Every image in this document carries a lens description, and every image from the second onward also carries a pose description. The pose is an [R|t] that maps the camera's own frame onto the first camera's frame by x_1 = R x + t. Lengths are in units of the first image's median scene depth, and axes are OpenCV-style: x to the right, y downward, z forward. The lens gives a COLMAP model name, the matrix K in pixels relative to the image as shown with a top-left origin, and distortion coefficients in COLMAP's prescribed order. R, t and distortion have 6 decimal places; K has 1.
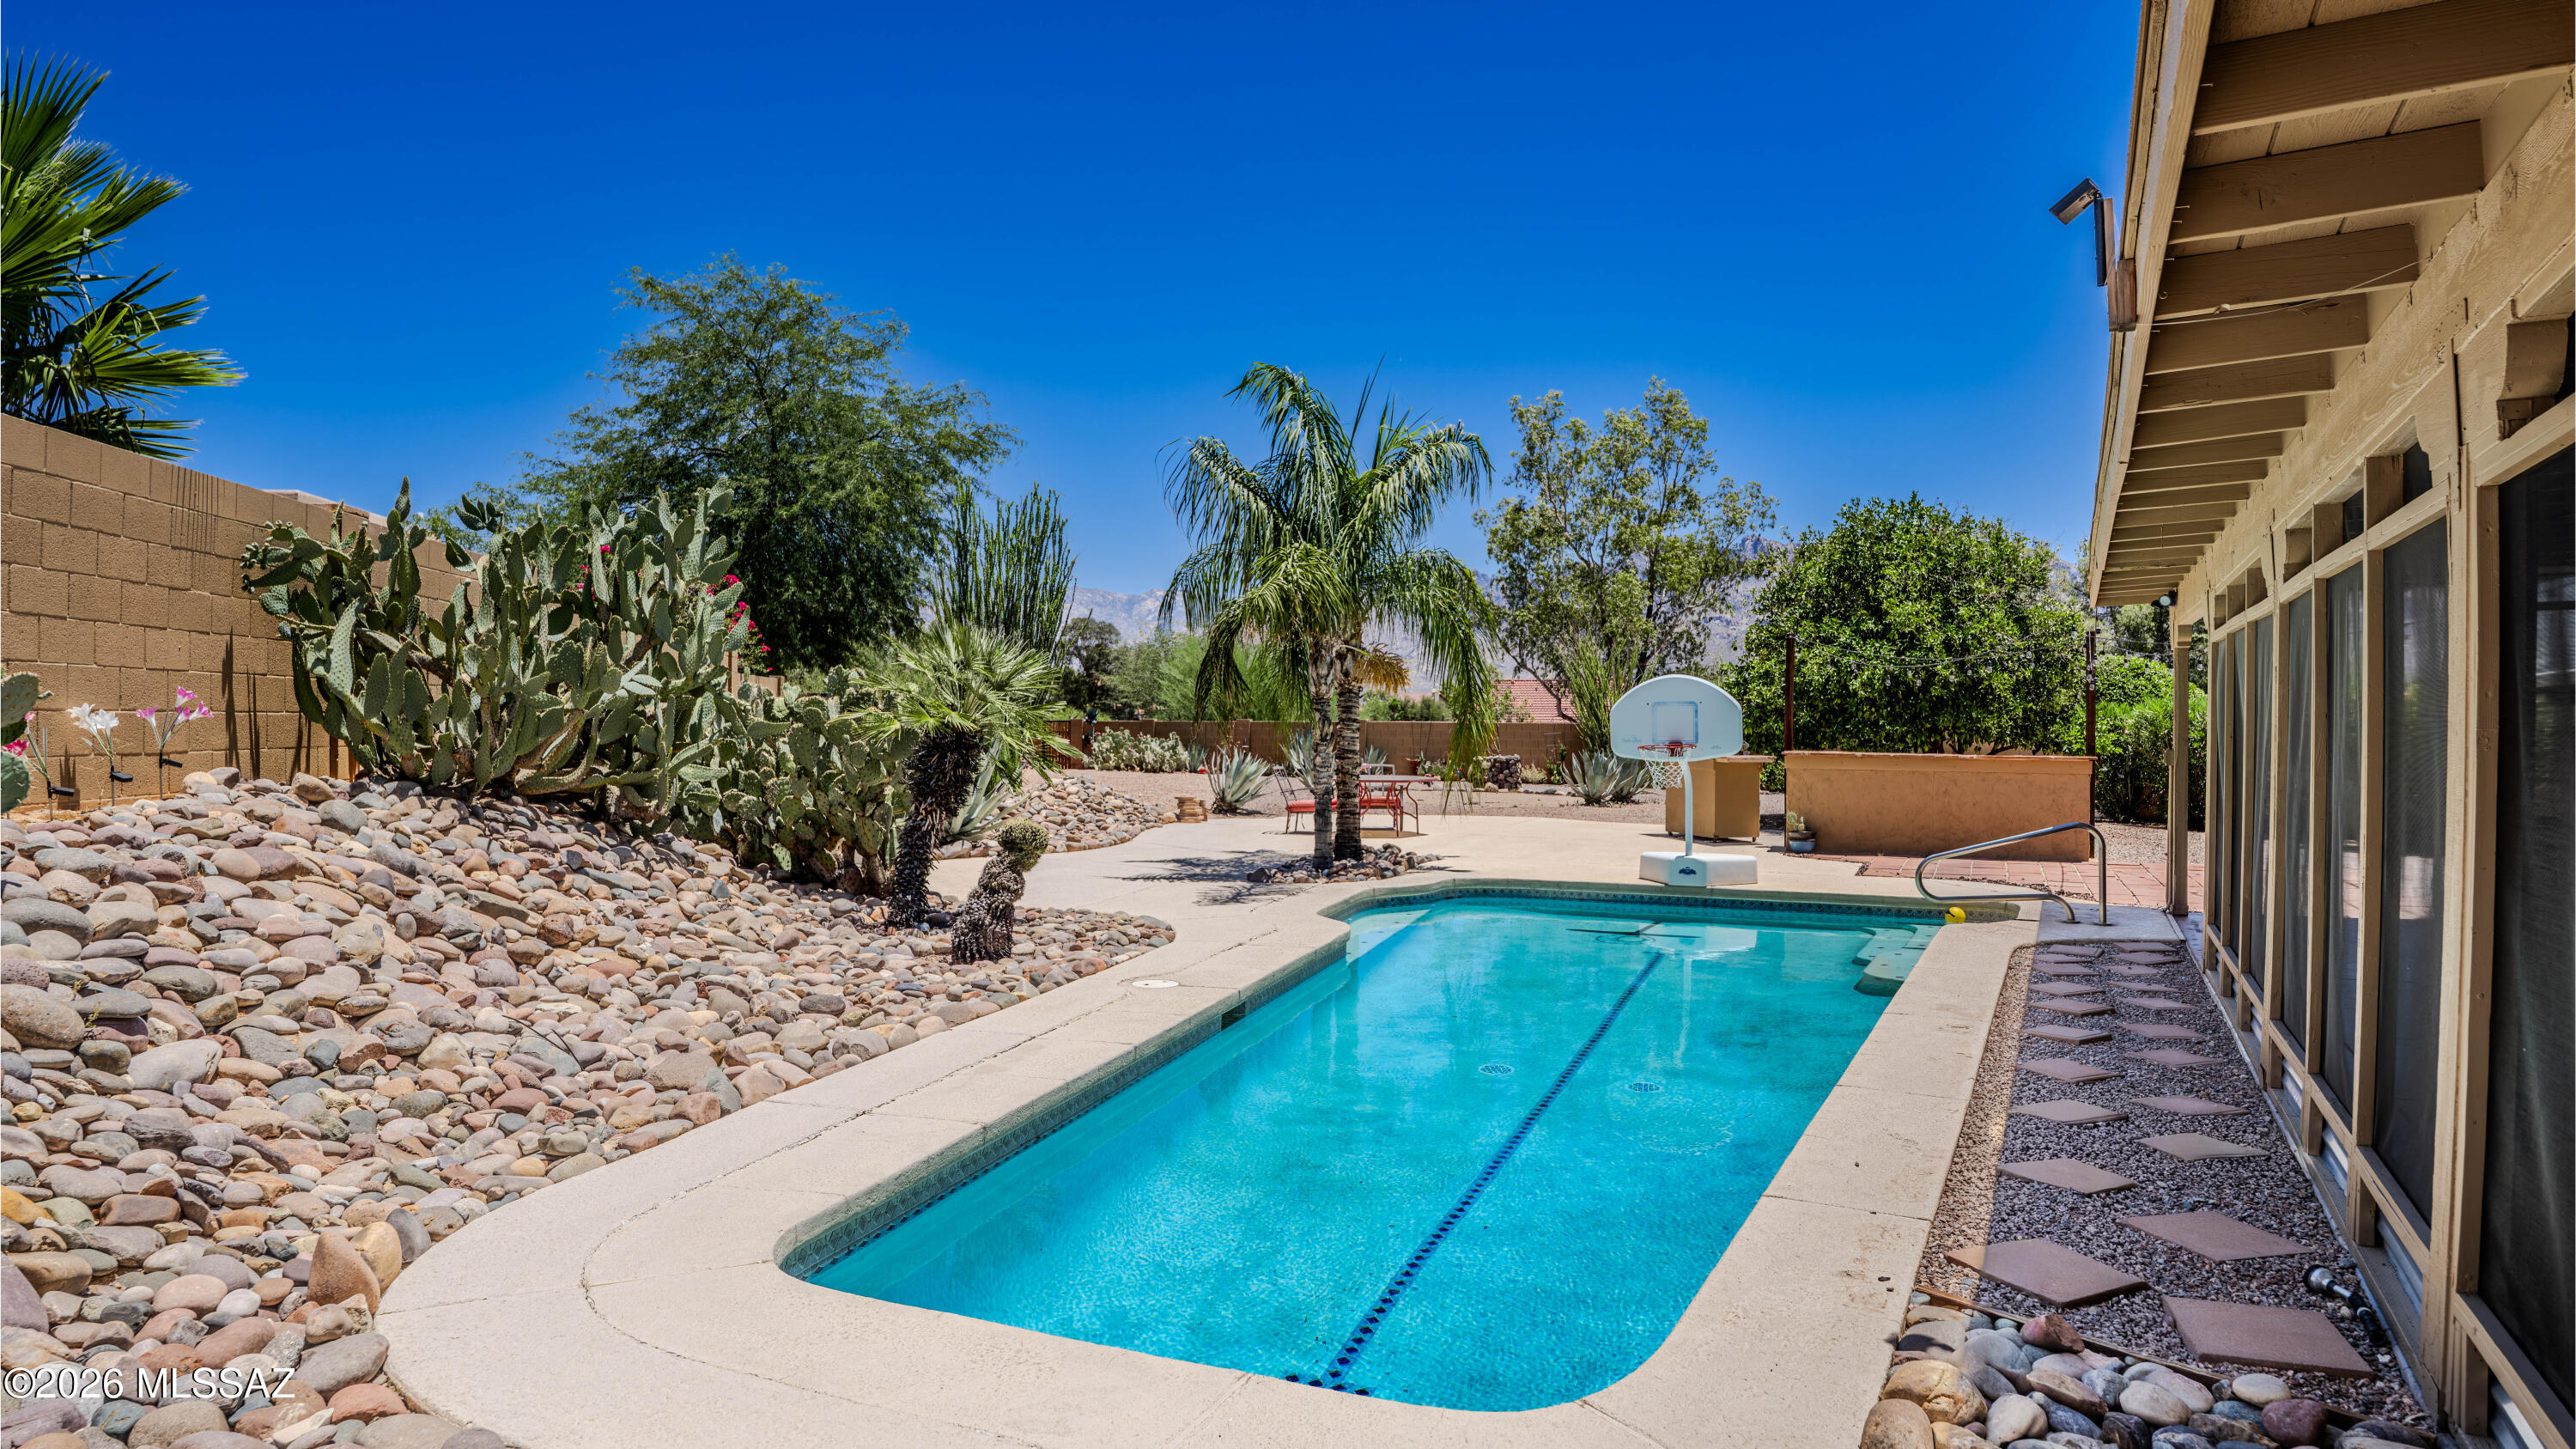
lens RADIAL K [[1587.9, 0, 1288.0], [0, 1587.9, 724.5], [0, 0, 1]] dist [-0.061628, 0.003797]
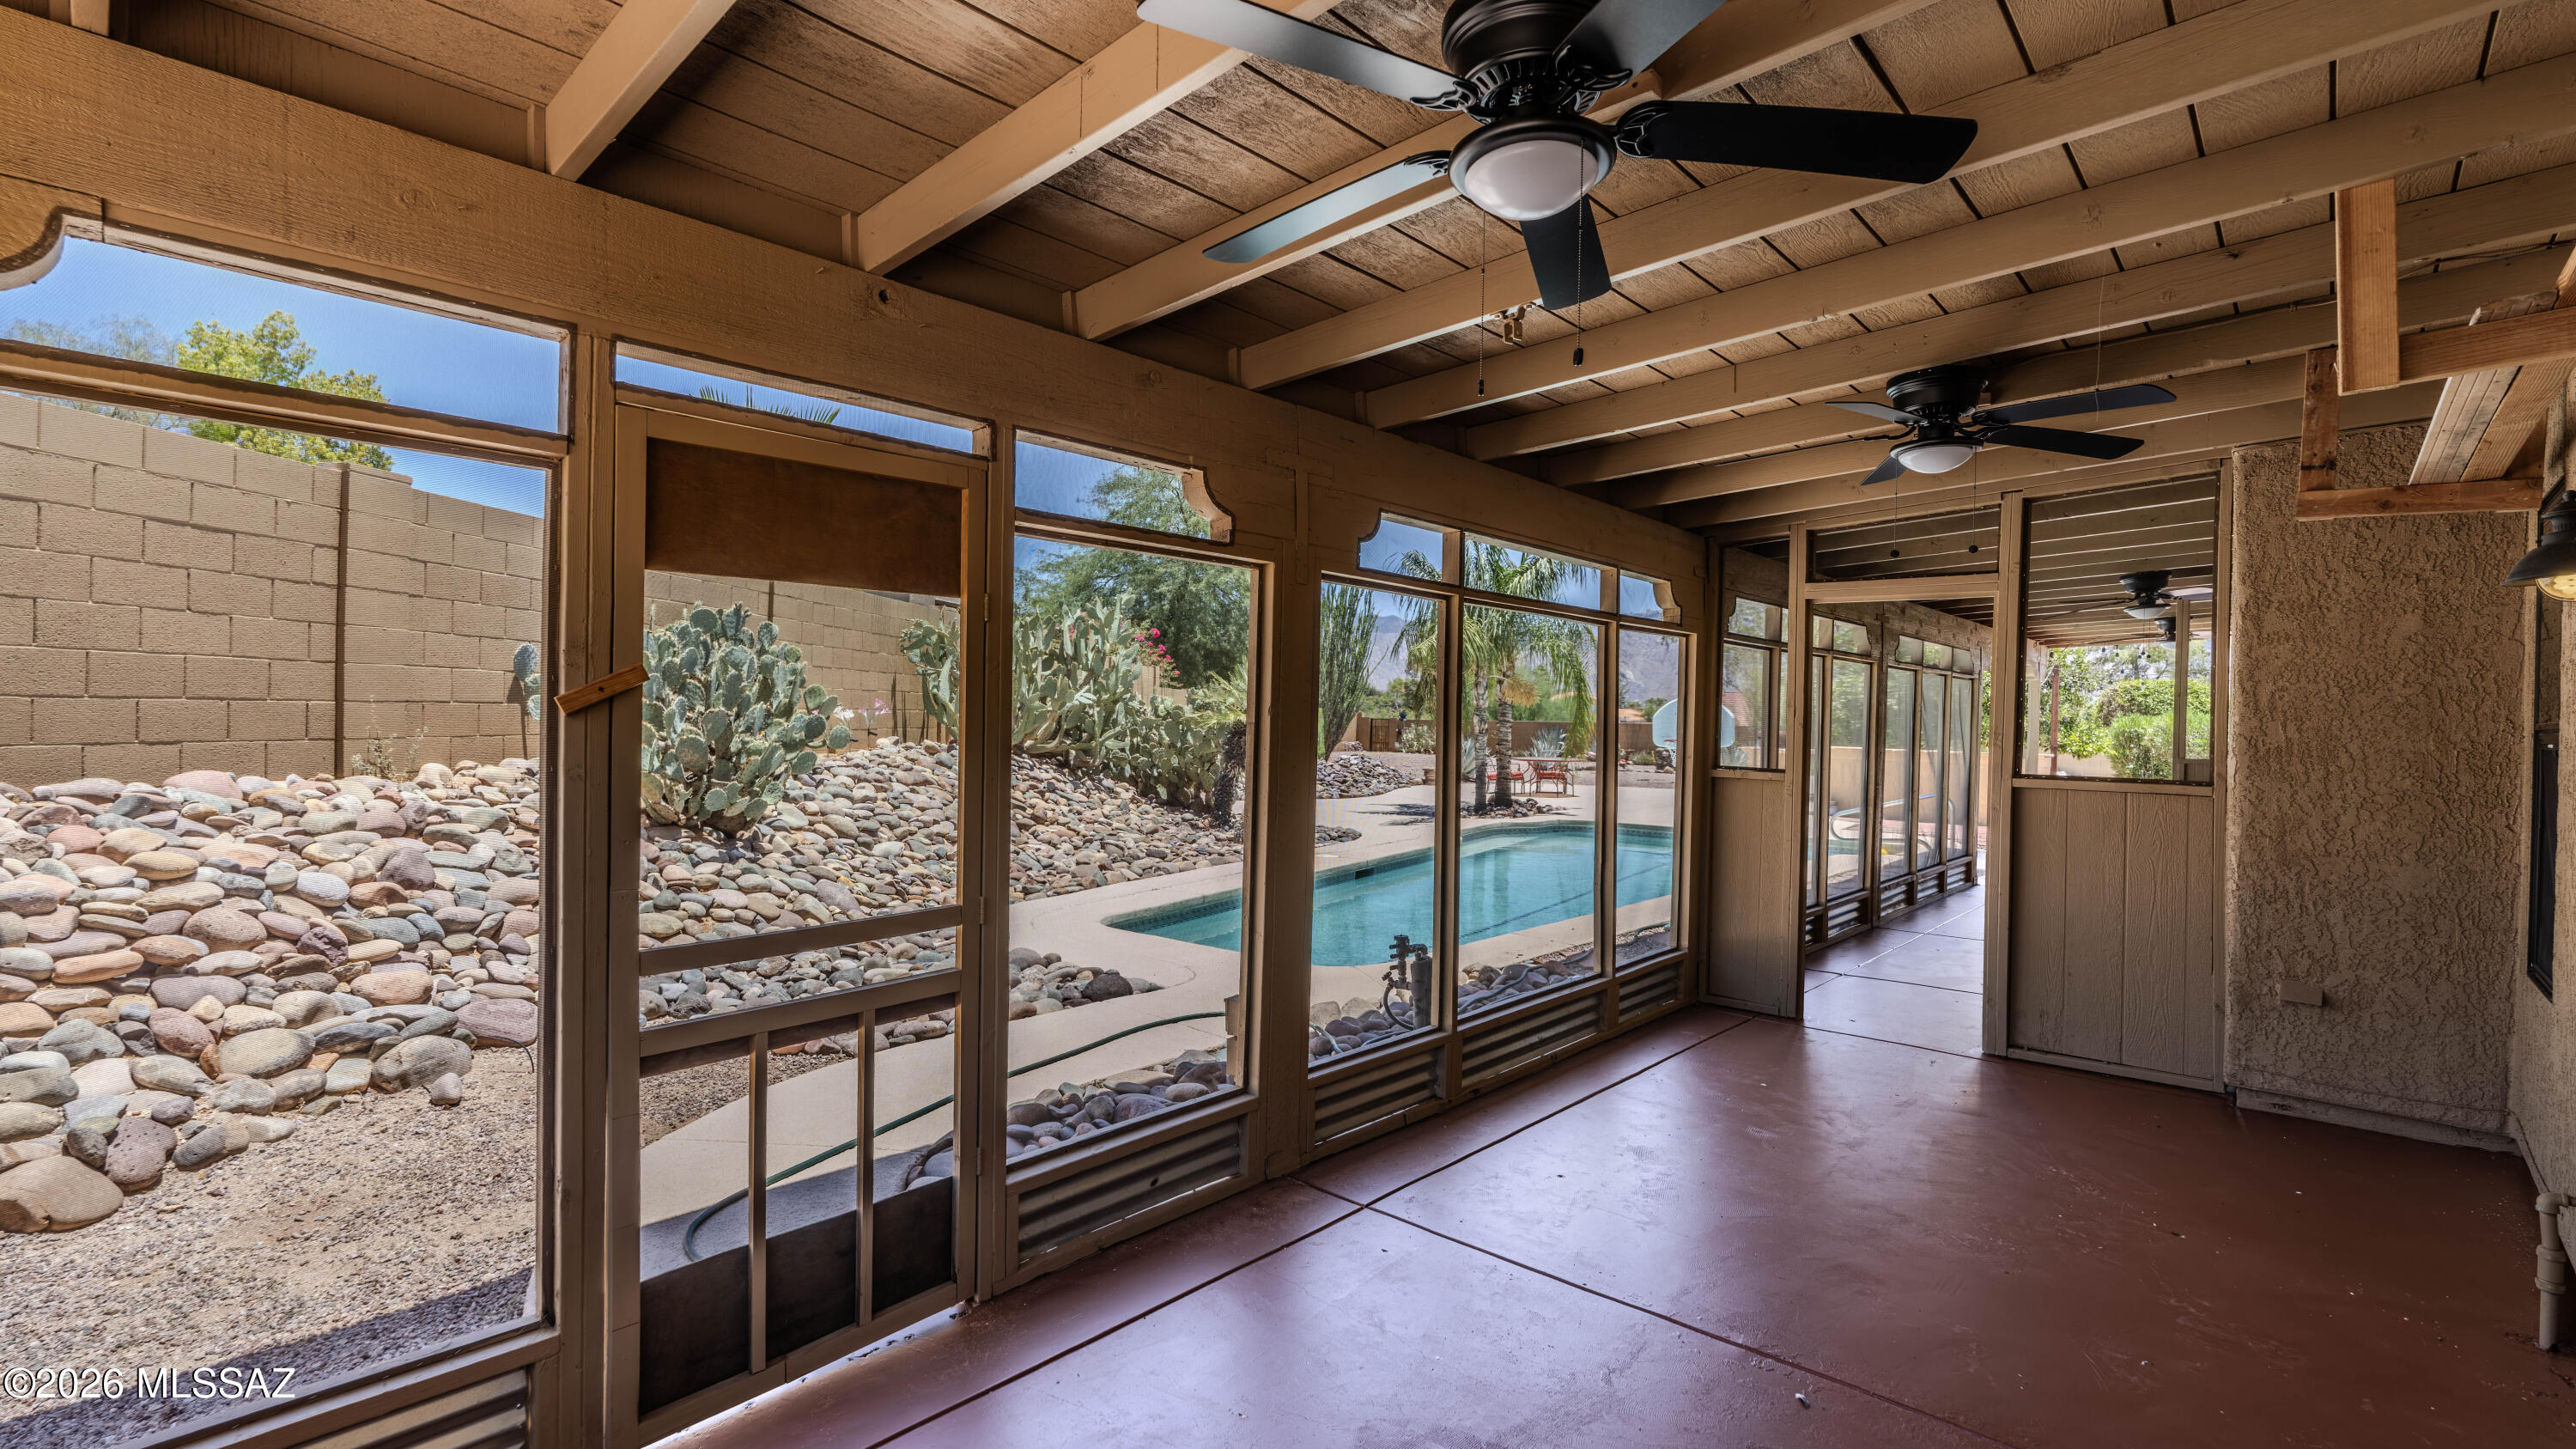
lens RADIAL K [[1194.6, 0, 1288.0], [0, 1194.6, 724.5], [0, 0, 1]] dist [0.000377, -0.000013]
pose [[0.967856, 0.014328, -0.251096, 0.192875], [-0.013686, 0.999897, 0.004300, -0.002344], [0.251132, -0.000725, 0.967953, -0.351801]]
